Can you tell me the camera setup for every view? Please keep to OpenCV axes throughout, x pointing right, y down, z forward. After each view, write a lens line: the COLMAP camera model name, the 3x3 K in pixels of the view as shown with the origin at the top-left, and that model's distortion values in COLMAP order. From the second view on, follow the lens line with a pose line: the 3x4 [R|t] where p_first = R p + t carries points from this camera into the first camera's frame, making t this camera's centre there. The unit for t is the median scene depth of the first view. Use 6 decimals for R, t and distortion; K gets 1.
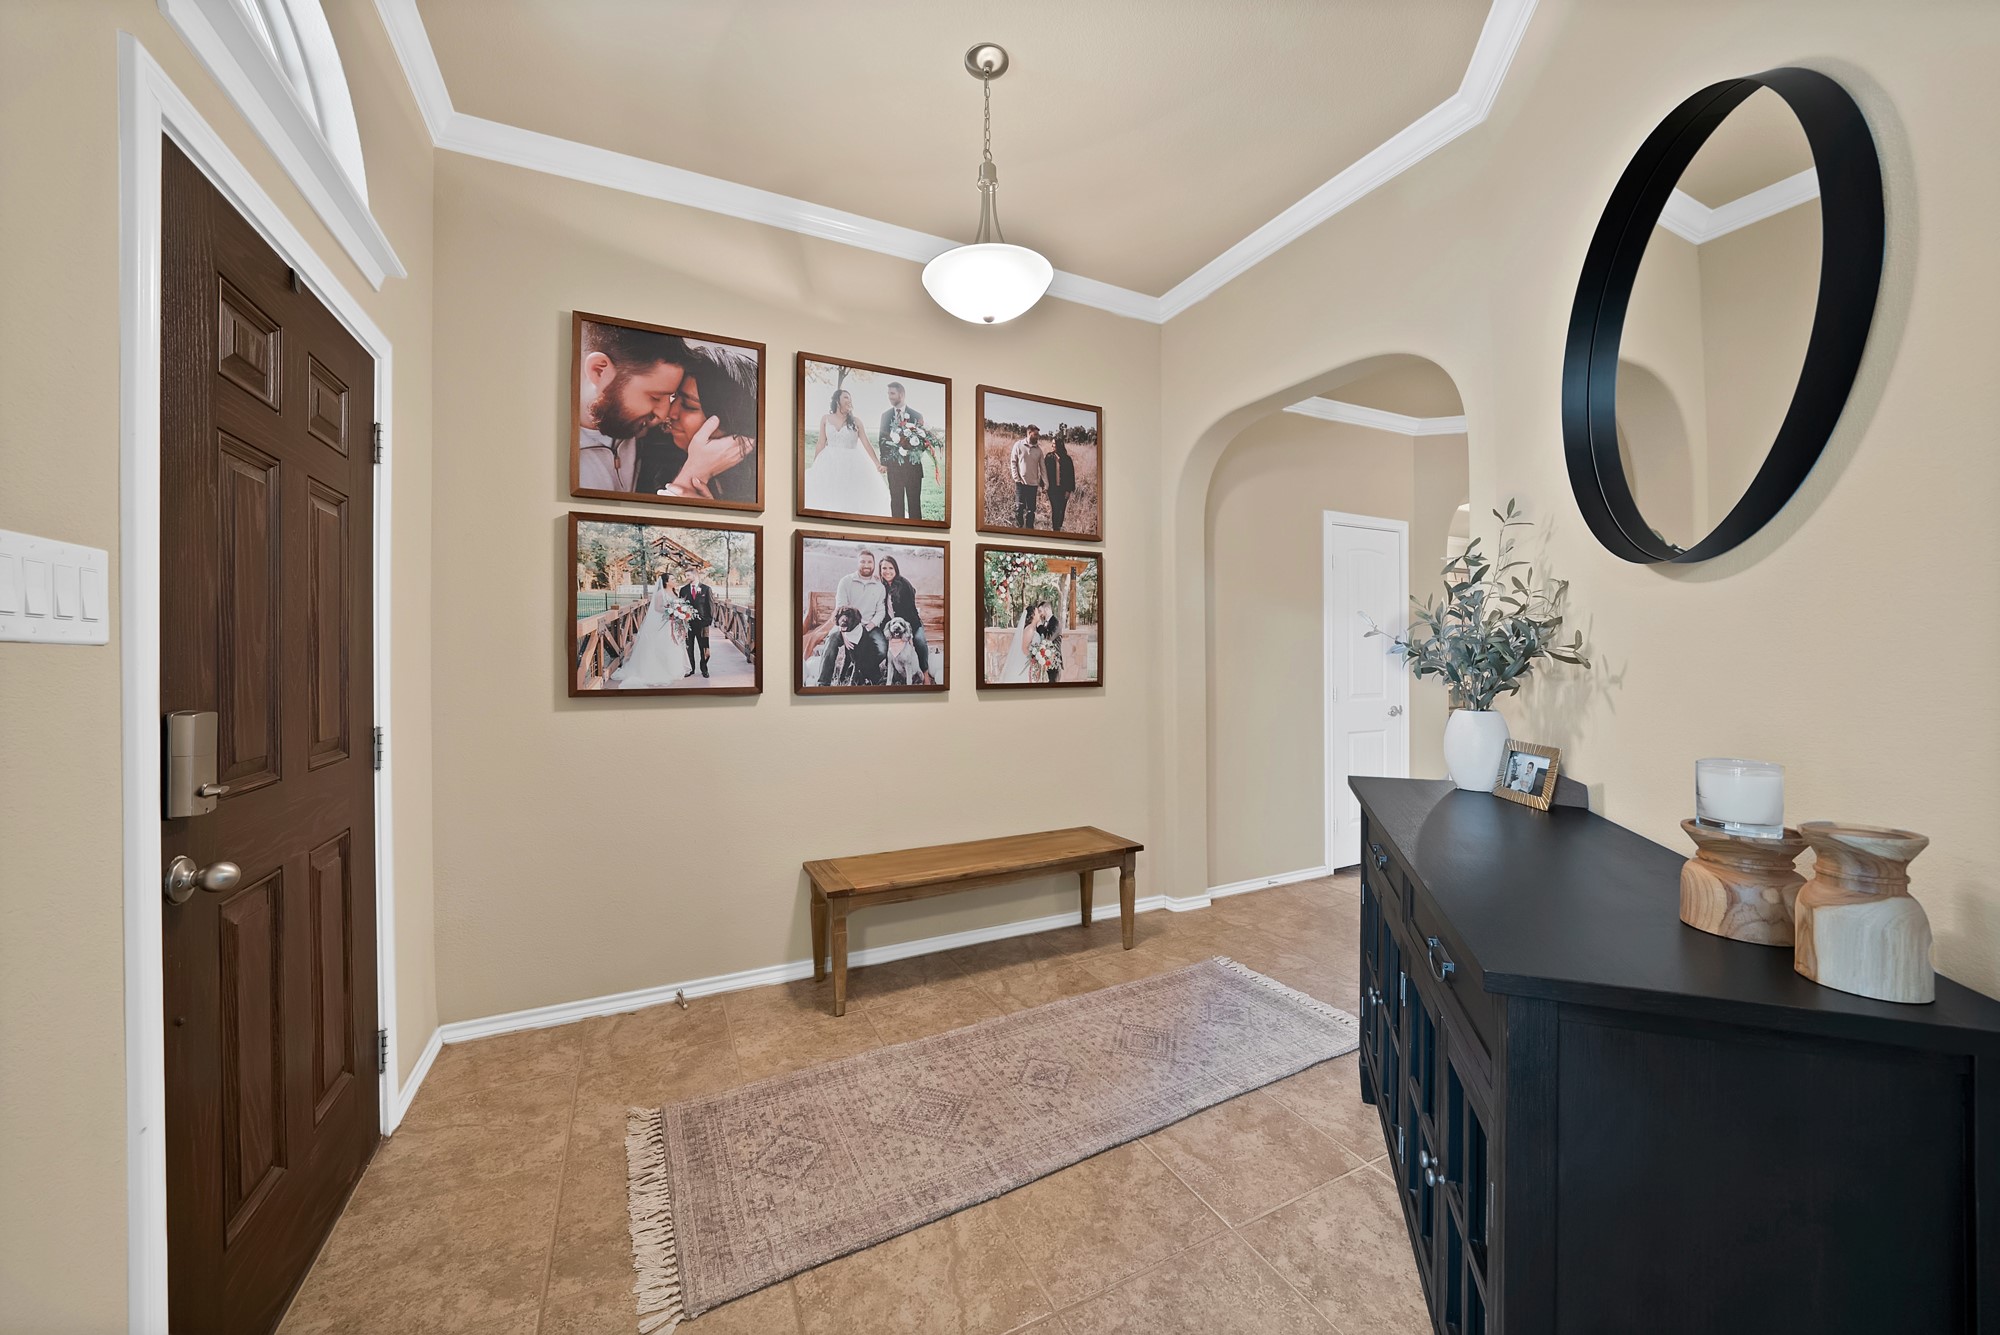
lens RADIAL K [[720.6, 0, 1007.5], [0, 720.6, 654.4], [0, 0, 1]] dist [-0.028814, 0.005433]
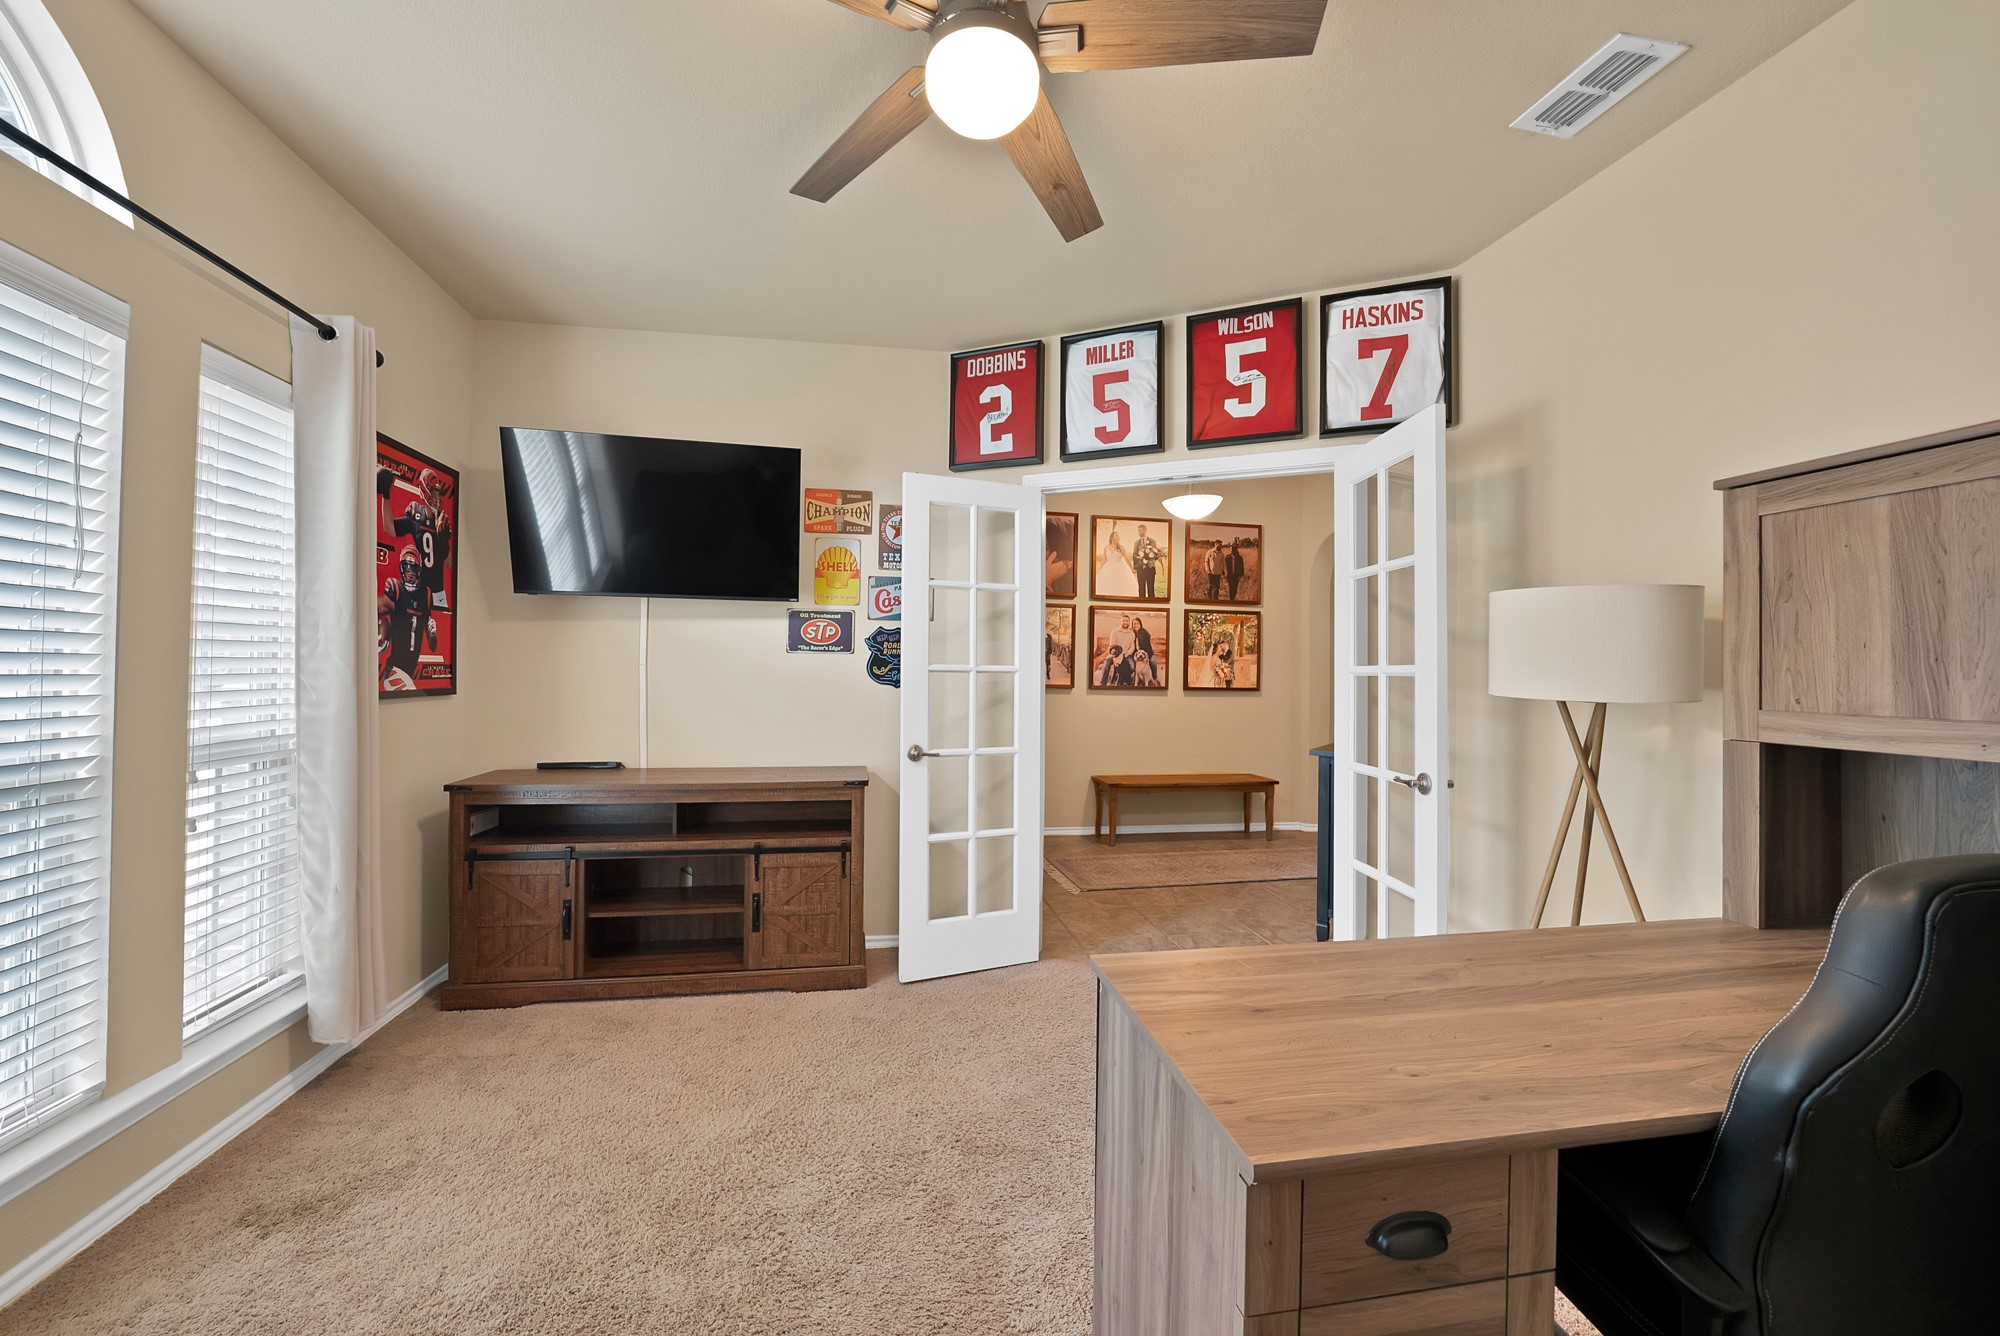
lens RADIAL K [[720.6, 0, 1015.6], [0, 720.6, 664.5], [0, 0, 1]] dist [-0.028814, 0.005433]
pose [[0.965277, 0.015911, -0.260744, 0.020669], [-0.017967, 0.999823, -0.005502, 0.002471], [0.260610, 0.009995, 0.965392, -0.869809]]
